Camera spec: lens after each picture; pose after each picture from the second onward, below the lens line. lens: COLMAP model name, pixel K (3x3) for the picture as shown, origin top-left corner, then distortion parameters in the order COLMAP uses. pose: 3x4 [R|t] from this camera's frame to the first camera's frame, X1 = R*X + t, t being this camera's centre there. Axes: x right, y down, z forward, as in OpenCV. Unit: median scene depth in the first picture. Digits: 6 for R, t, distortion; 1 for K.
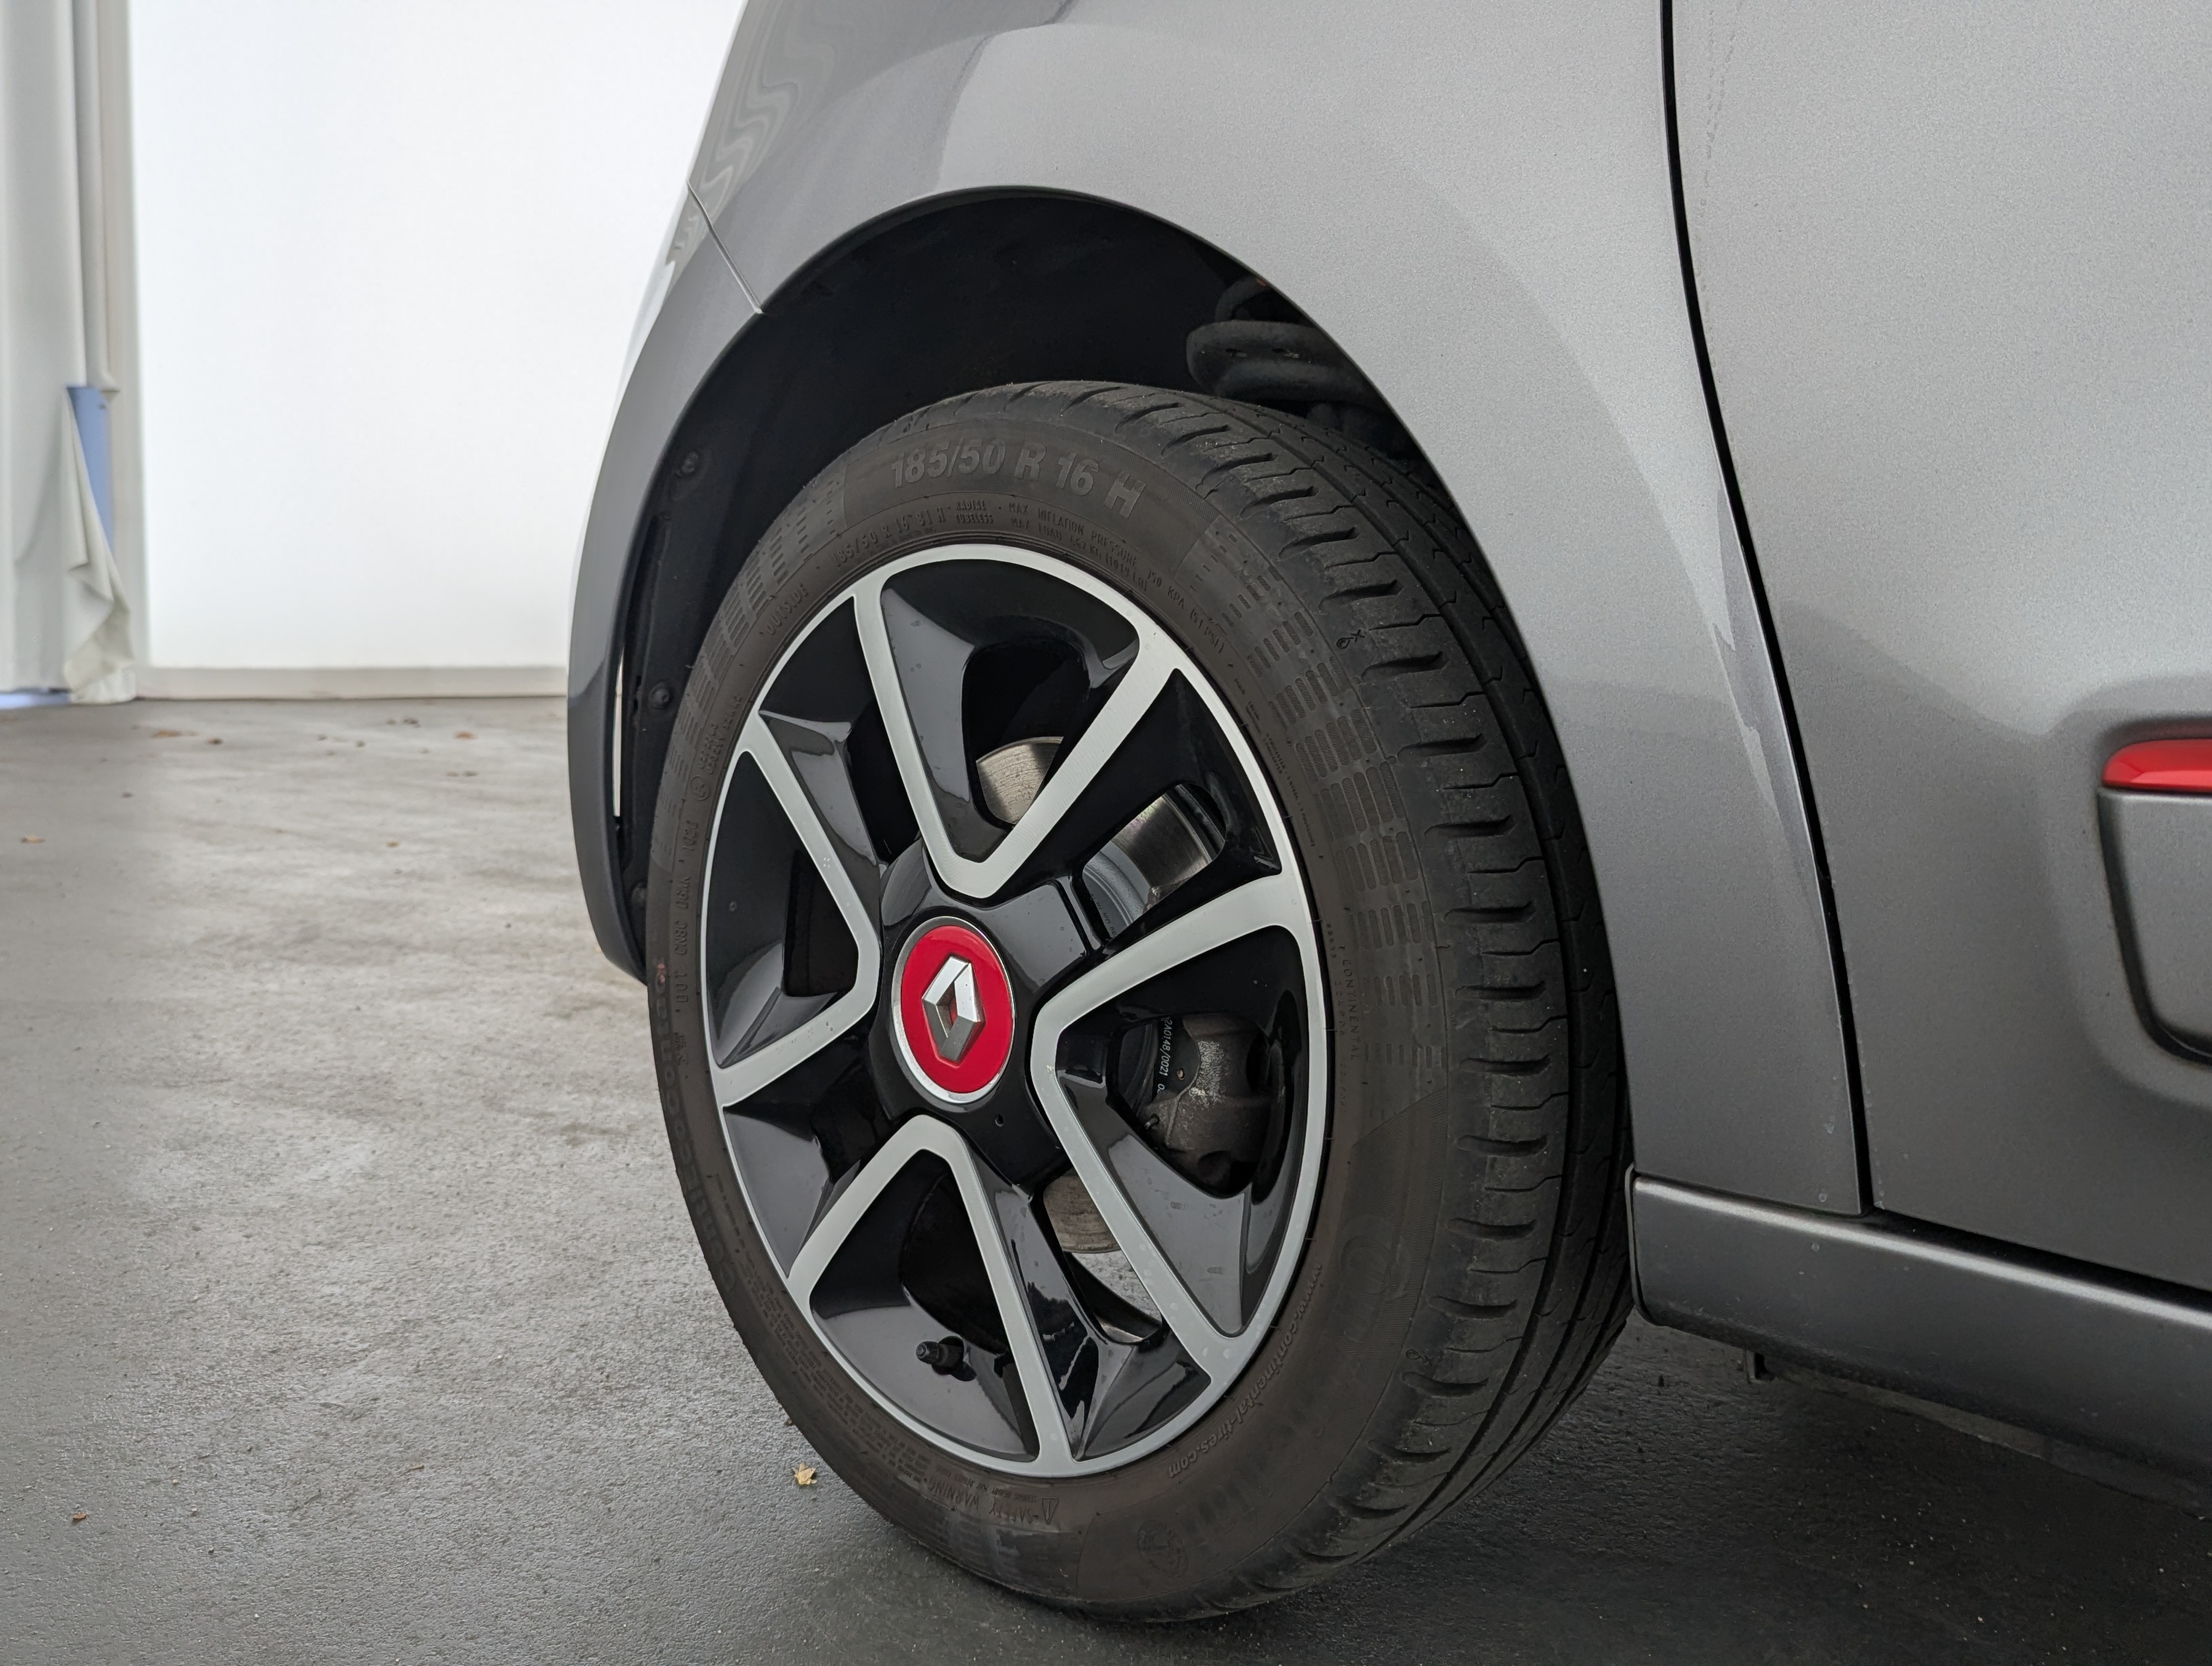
lens RADIAL K [[1931.6, 0, 1122.8], [0, 1931.6, 820.8], [0, 0, 1]] dist [0.045891, -0.017226]
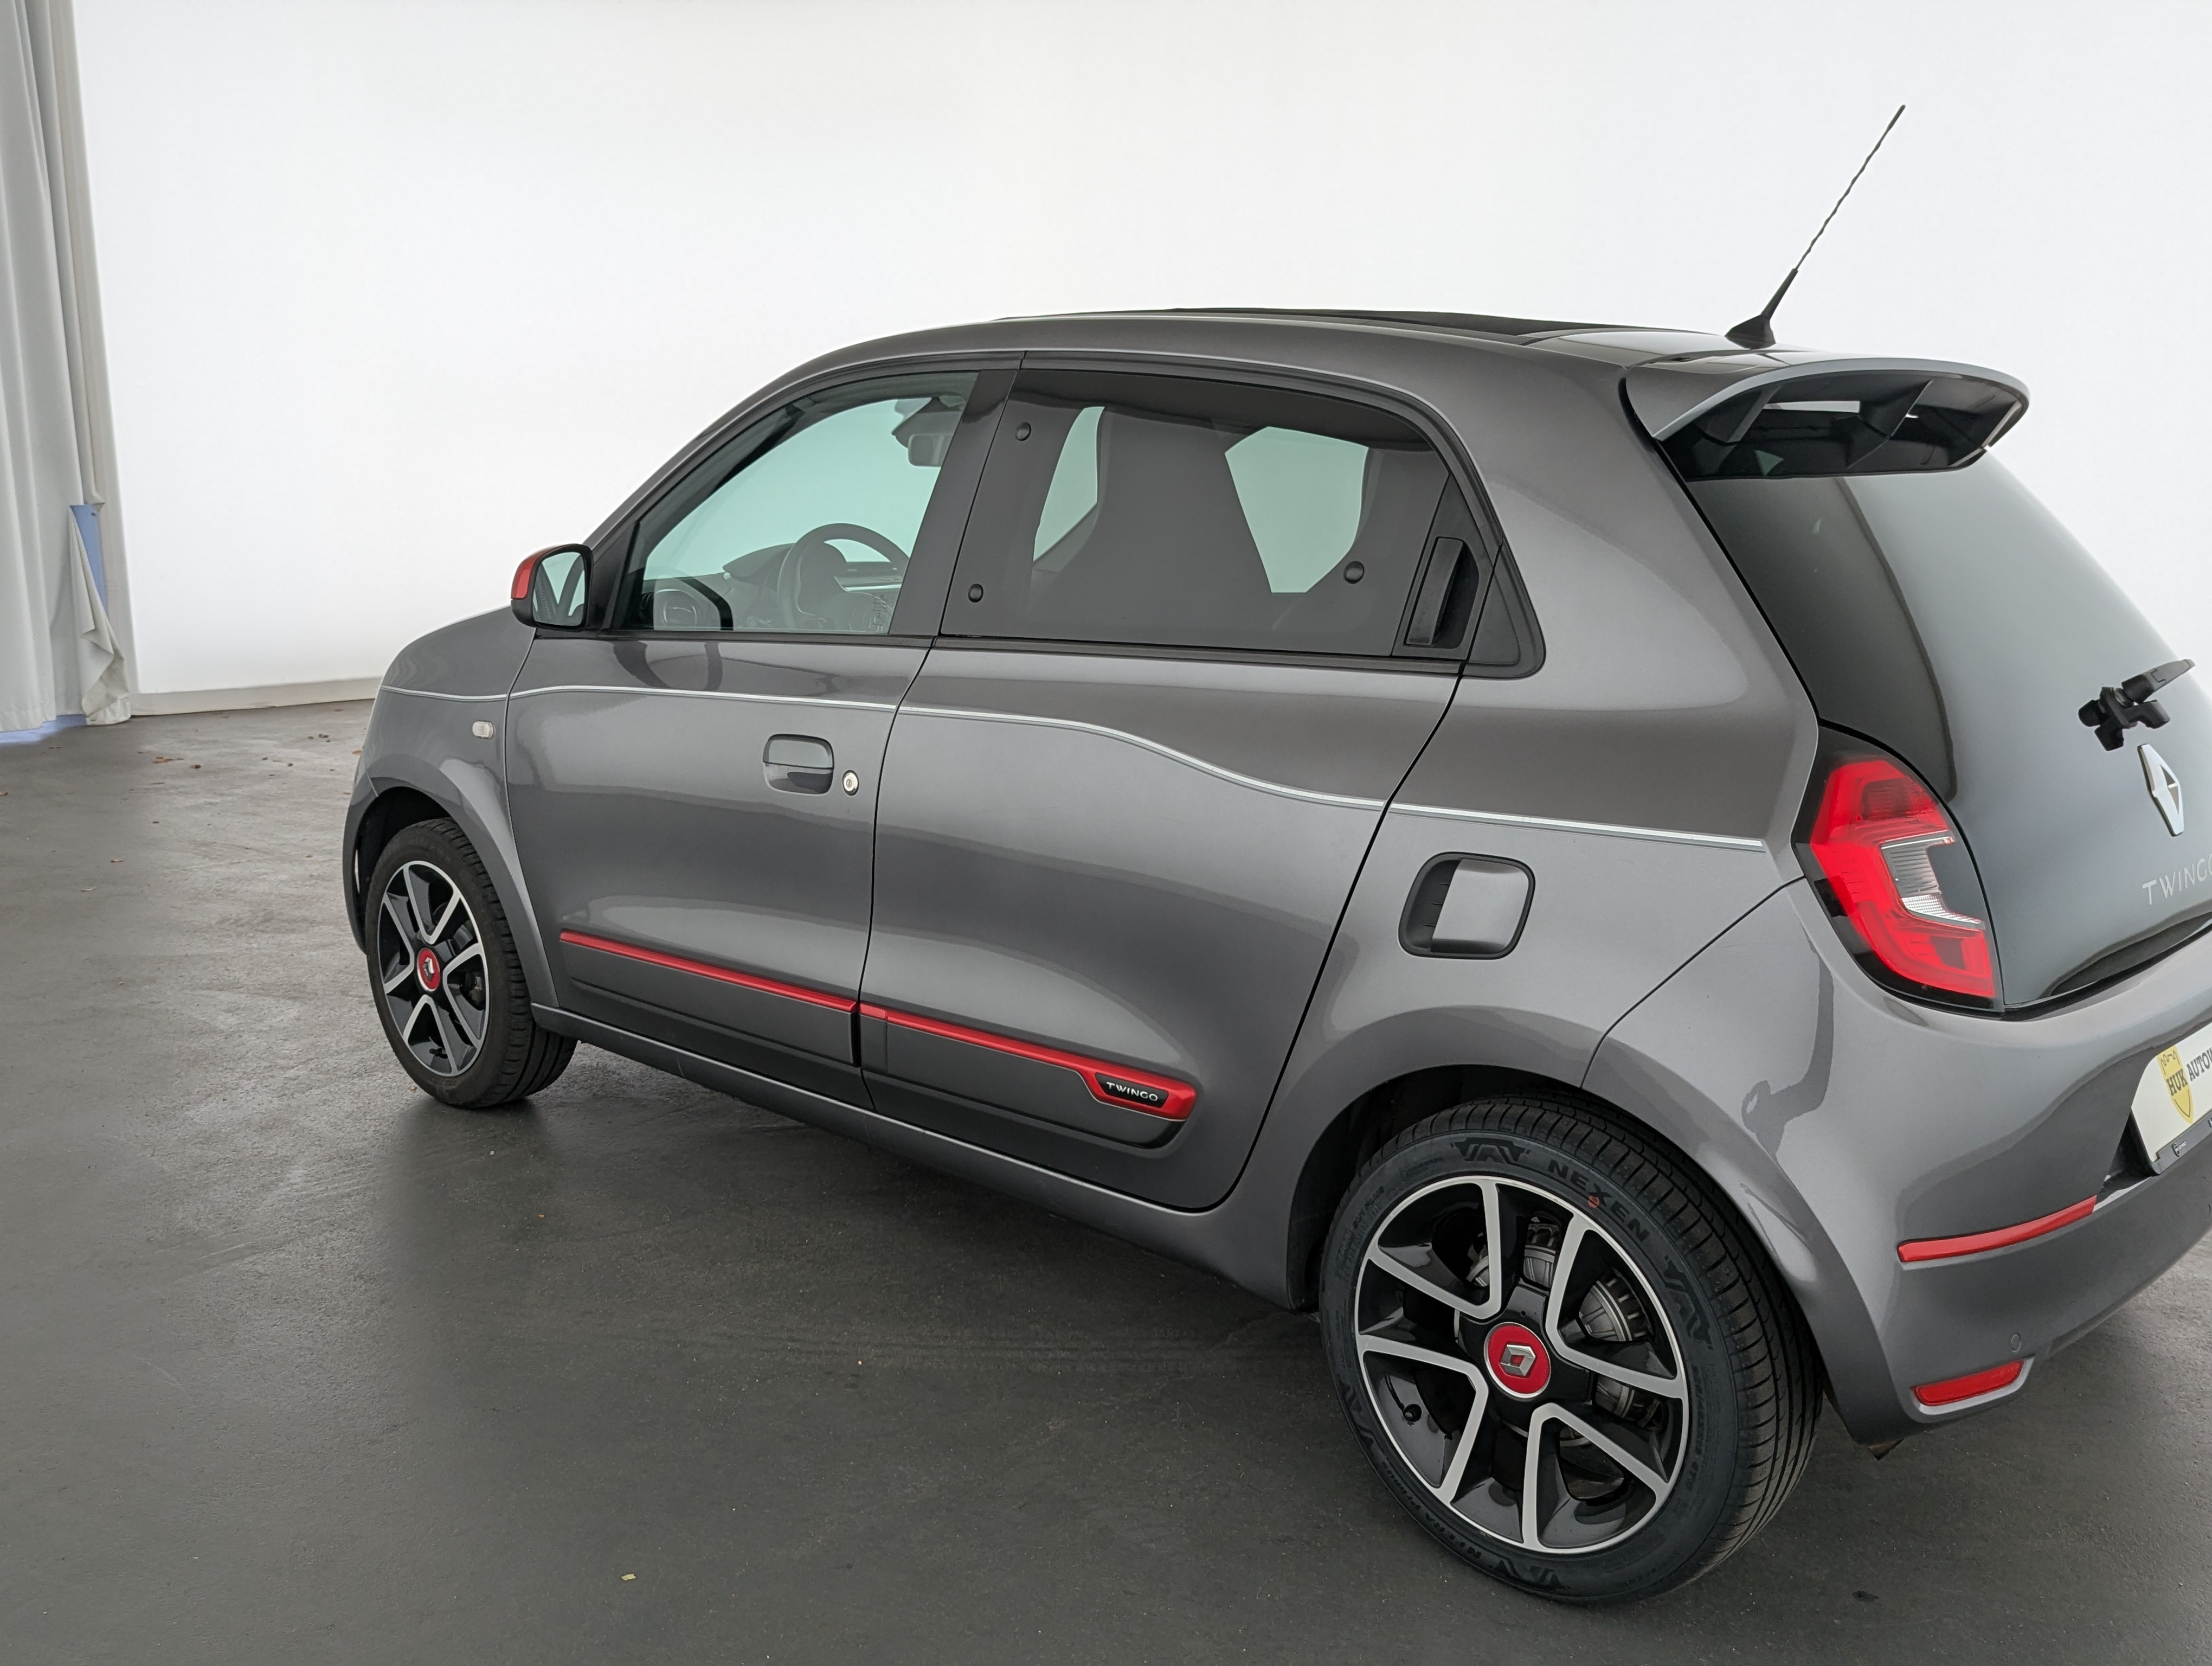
lens RADIAL K [[1931.6, 0, 1108.8], [0, 1931.6, 840.1], [0, 0, 1]] dist [0.045891, -0.017226]
pose [[0.999445, -0.028901, 0.016566, 0.464493], [0.027504, 0.996483, 0.079158, -0.166540], [-0.018795, -0.078658, 0.996724, -1.125330]]
